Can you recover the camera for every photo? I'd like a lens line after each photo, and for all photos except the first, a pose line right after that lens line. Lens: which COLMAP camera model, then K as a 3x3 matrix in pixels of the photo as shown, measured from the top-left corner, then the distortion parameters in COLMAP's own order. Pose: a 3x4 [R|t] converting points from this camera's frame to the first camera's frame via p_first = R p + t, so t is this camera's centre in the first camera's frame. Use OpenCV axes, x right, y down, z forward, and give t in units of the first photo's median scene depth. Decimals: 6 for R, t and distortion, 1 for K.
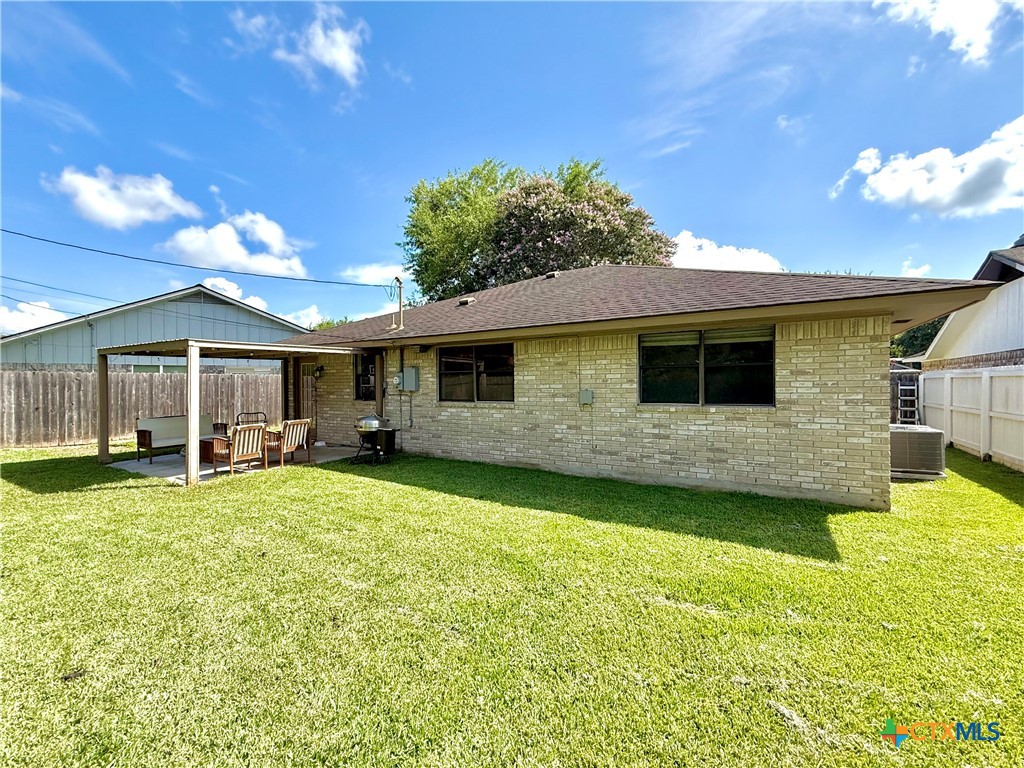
lens RADIAL K [[441.5, 0, 513.6], [0, 441.5, 385.5], [0, 0, 1]] dist [-0.002652, -0.000034]
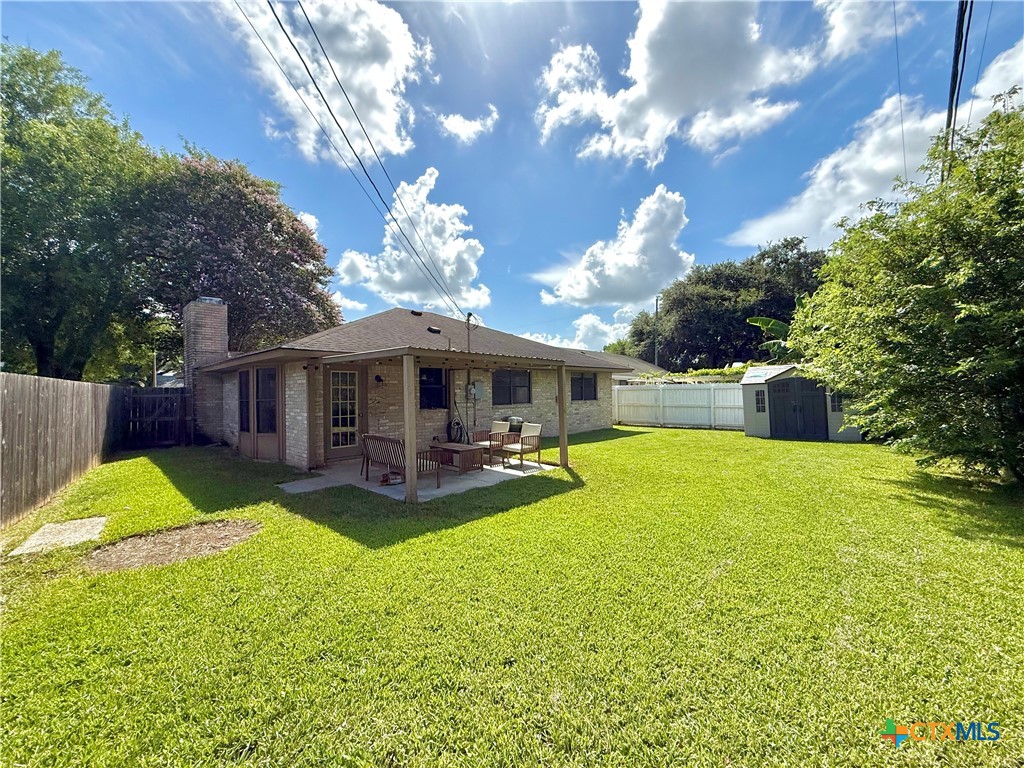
lens RADIAL K [[403.3, 0, 512.1], [0, 403.3, 384.0], [0, 0, 1]] dist [-0.002004, 0.000004]
pose [[0.210080, 0.021757, 0.977442, -1.631758], [0.018440, 0.999486, -0.026211, 0.000325], [-0.977510, 0.023530, 0.209571, 0.722520]]
